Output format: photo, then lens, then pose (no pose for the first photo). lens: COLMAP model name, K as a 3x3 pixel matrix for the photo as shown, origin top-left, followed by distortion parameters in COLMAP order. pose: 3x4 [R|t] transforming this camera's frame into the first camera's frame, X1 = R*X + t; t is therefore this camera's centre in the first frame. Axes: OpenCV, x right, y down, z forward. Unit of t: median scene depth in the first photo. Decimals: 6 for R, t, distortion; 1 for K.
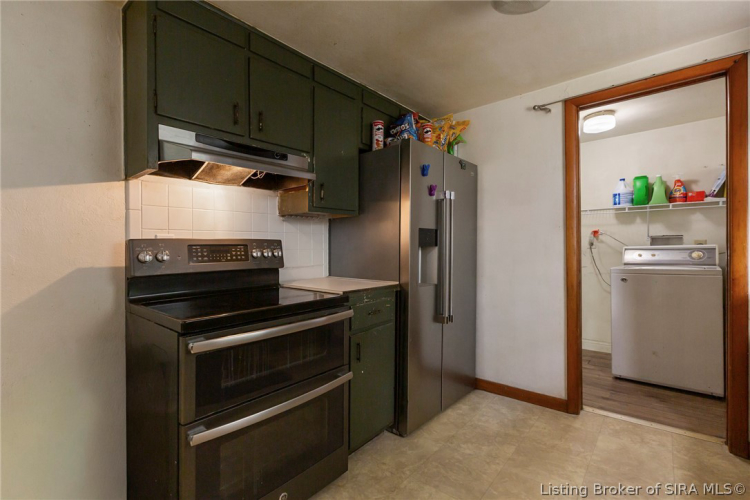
lens RADIAL K [[339.7, 0, 367.3], [0, 339.7, 251.7], [0, 0, 1]] dist [0.003600, 0.000200]
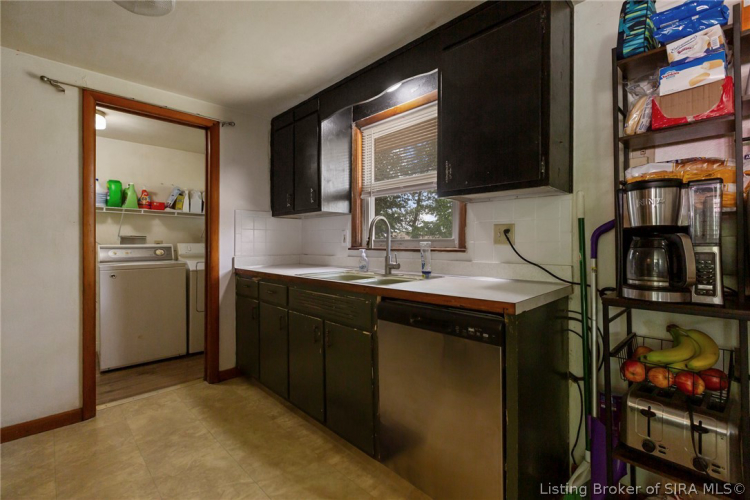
lens RADIAL K [[339.7, 0, 374.3], [0, 339.7, 243.4], [0, 0, 1]] dist [0.003600, 0.000200]
pose [[0.097733, 0.020198, 0.995008, -0.216960], [0.005448, 0.999768, -0.020830, 0.007413], [-0.995198, 0.007456, 0.097600, 0.084291]]
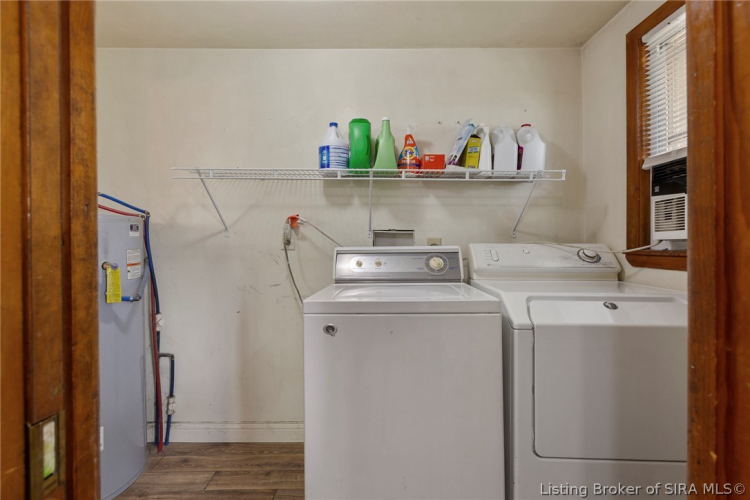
lens RADIAL K [[339.7, 0, 379.3], [0, 339.7, 248.3], [0, 0, 1]] dist [0.003600, 0.000200]
pose [[0.736939, 0.006623, 0.675927, 0.517591], [-0.003064, 0.999974, -0.006458, -0.012286], [-0.675952, 0.002688, 0.736941, 0.653361]]
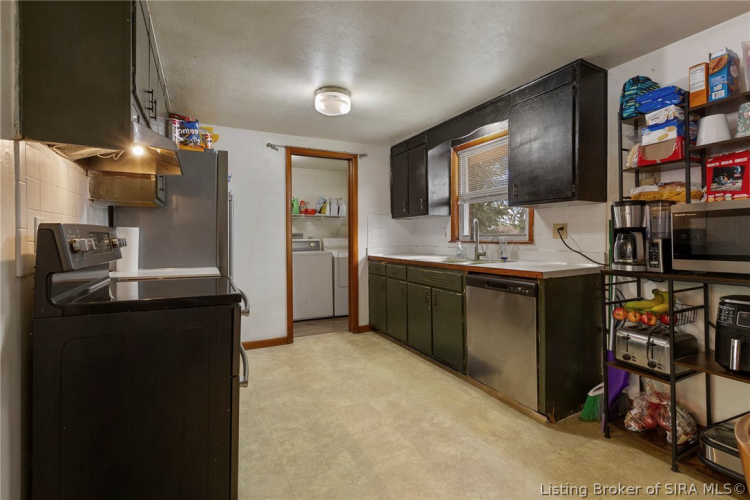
lens RADIAL K [[339.7, 0, 372.7], [0, 339.7, 242.9], [0, 0, 1]] dist [0.003600, 0.000200]
pose [[0.393417, 0.002276, 0.919357, -0.554974], [0.006471, 0.999965, -0.005245, 0.011061], [-0.919337, 0.008013, 0.393389, 0.011050]]
